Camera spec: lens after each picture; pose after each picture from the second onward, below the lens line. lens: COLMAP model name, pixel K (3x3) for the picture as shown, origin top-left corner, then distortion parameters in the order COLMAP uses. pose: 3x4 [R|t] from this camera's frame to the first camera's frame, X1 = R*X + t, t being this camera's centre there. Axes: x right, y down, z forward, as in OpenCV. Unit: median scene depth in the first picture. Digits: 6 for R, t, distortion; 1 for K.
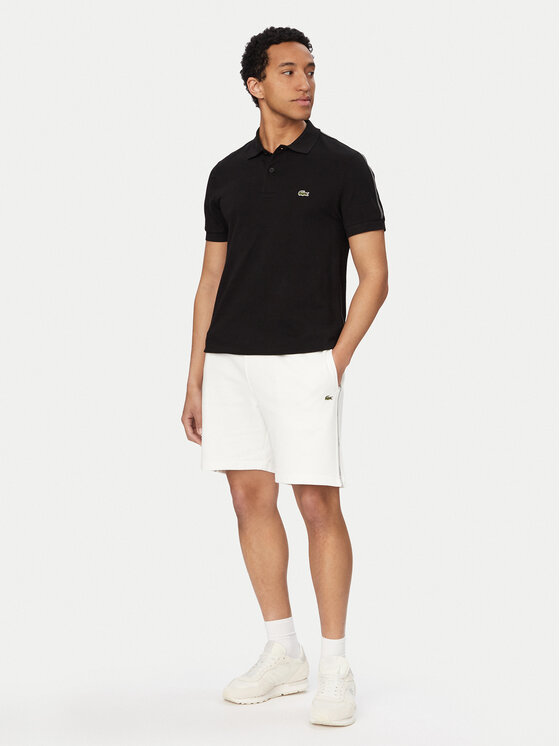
lens RADIAL K [[960.2, 0, 280.0], [0, 960.2, 373.0], [0, 0, 1]] dist [-0.277309, 0.000562]
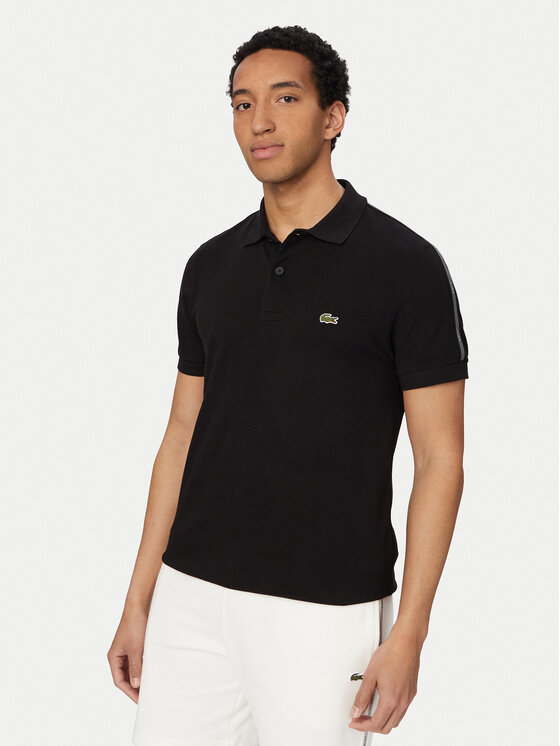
lens RADIAL K [[652.3, 0, 280.0], [0, 652.3, 373.0], [0, 0, 1]] dist [0.095442, 0.000066]
pose [[0.992708, 0.079760, -0.090384, 0.031884], [-0.080112, 0.996786, -0.000261, -0.148141], [0.090072, 0.007499, 0.995907, 0.589377]]
